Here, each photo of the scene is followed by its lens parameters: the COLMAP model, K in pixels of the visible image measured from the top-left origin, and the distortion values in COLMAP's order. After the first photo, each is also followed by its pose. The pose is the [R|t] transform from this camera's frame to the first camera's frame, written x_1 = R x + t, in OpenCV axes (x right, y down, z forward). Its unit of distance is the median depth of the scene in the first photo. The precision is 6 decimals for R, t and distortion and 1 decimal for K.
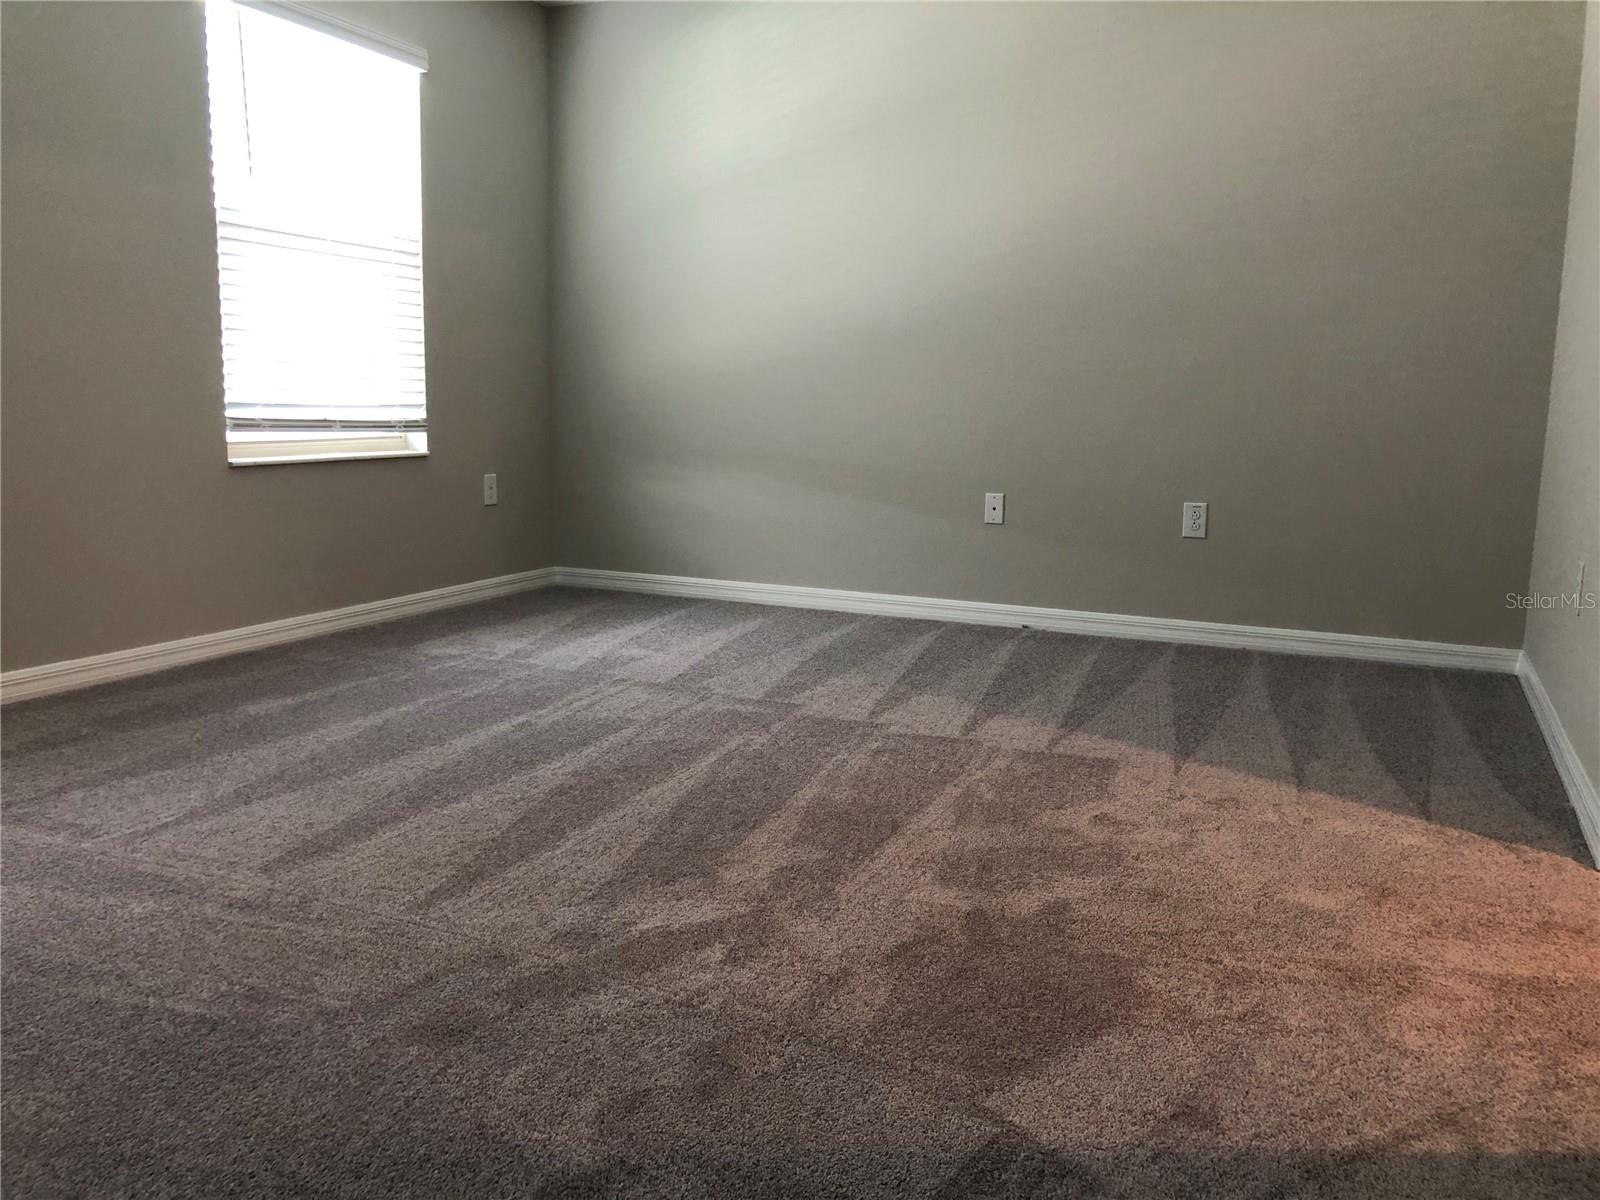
lens RADIAL K [[1309.5, 0, 796.5], [0, 1309.5, 602.0], [0, 0, 1]] dist [-0.006025, -0.018076]
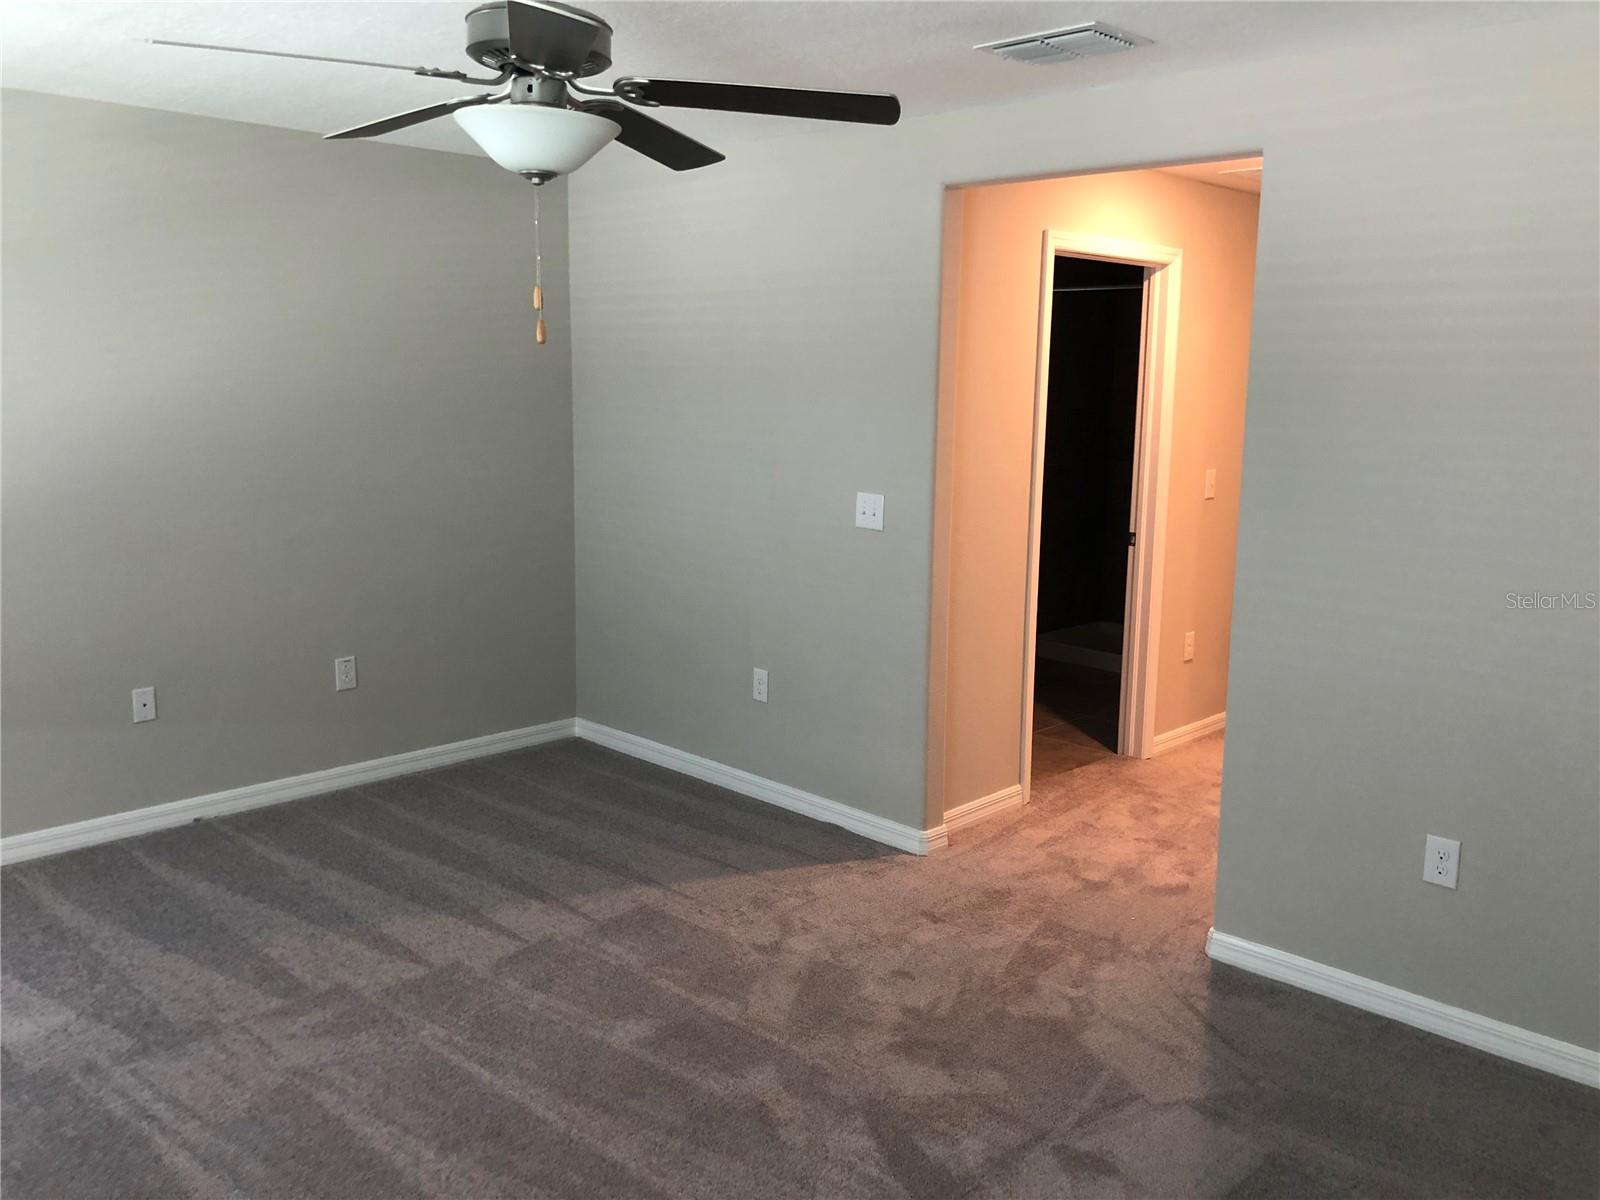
lens RADIAL K [[1309.5, 0, 799.0], [0, 1309.5, 603.4], [0, 0, 1]] dist [-0.006025, -0.018076]
pose [[0.336597, -0.175935, 0.925067, -0.837256], [0.139781, 0.980842, 0.135682, -0.322239], [-0.931216, 0.083637, 0.354741, 0.411042]]
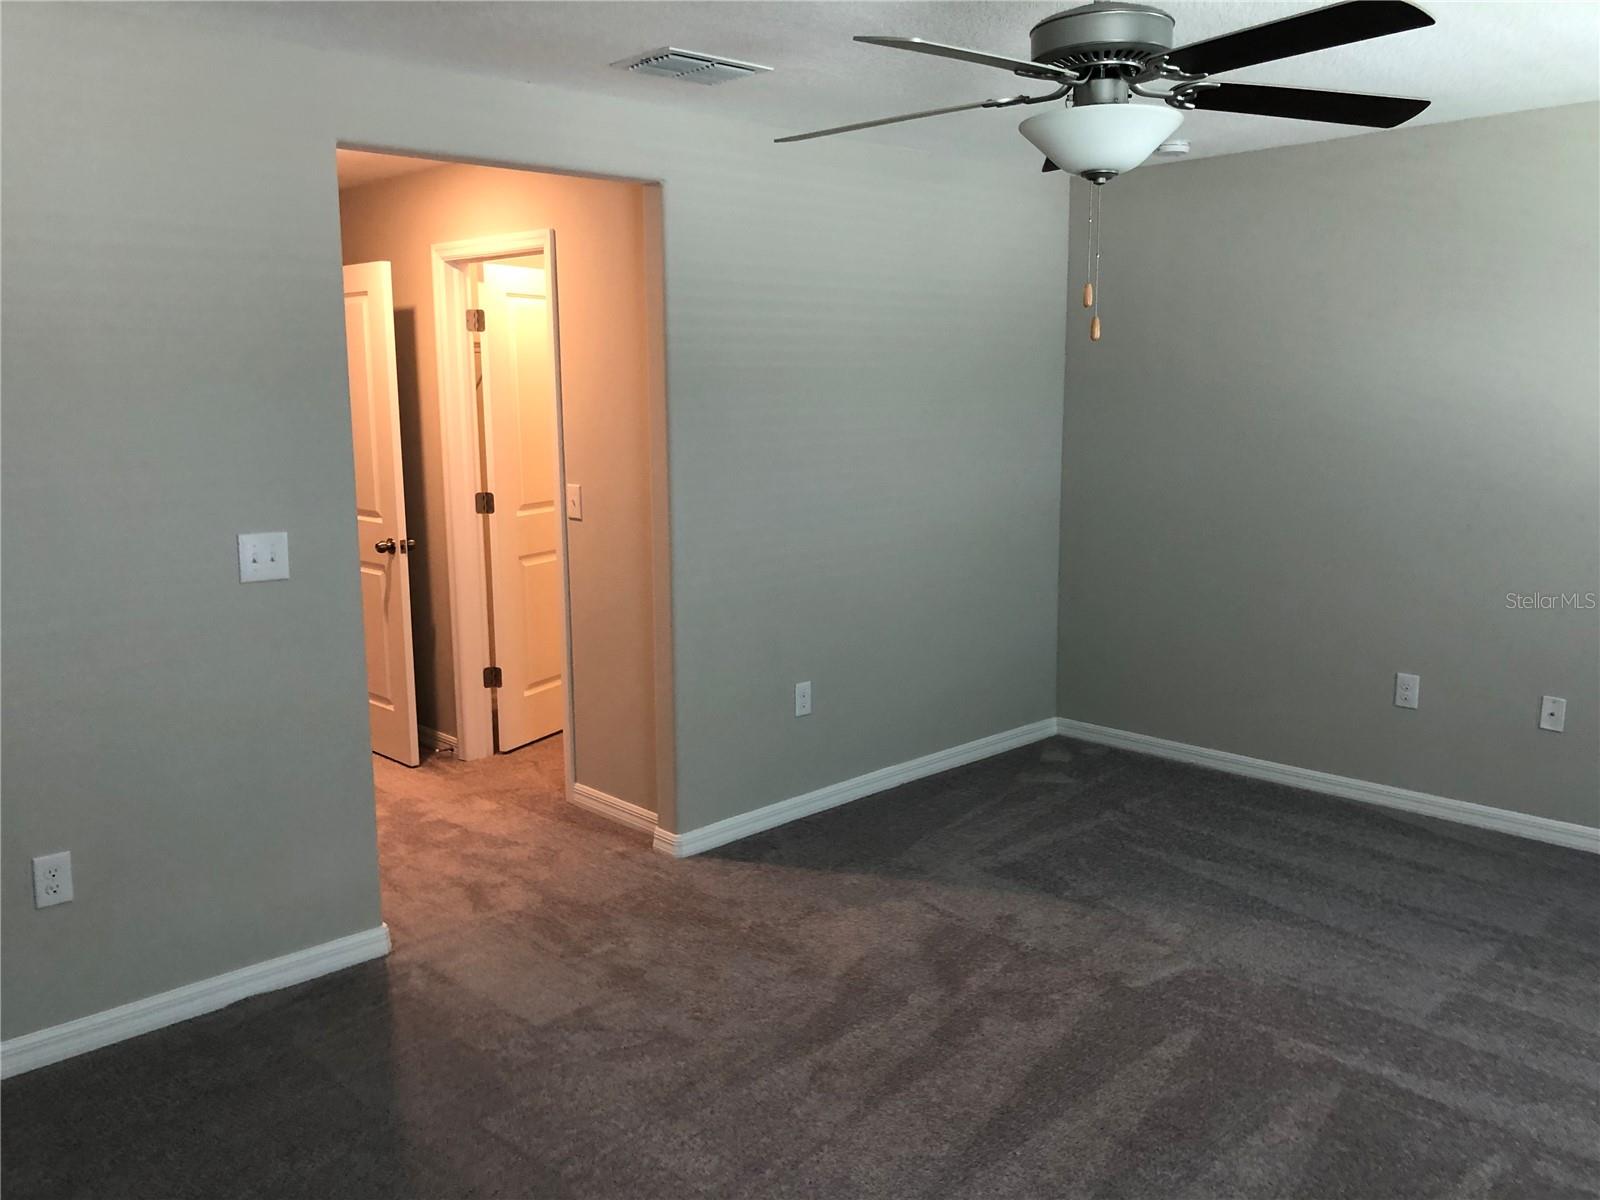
lens RADIAL K [[1309.5, 0, 800.7], [0, 1309.5, 595.1], [0, 0, 1]] dist [-0.006025, -0.018076]
pose [[-0.943338, -0.073067, 0.323688, -0.212921], [0.034436, 0.948634, 0.314495, -0.508432], [-0.330041, 0.307821, -0.892367, 1.674466]]
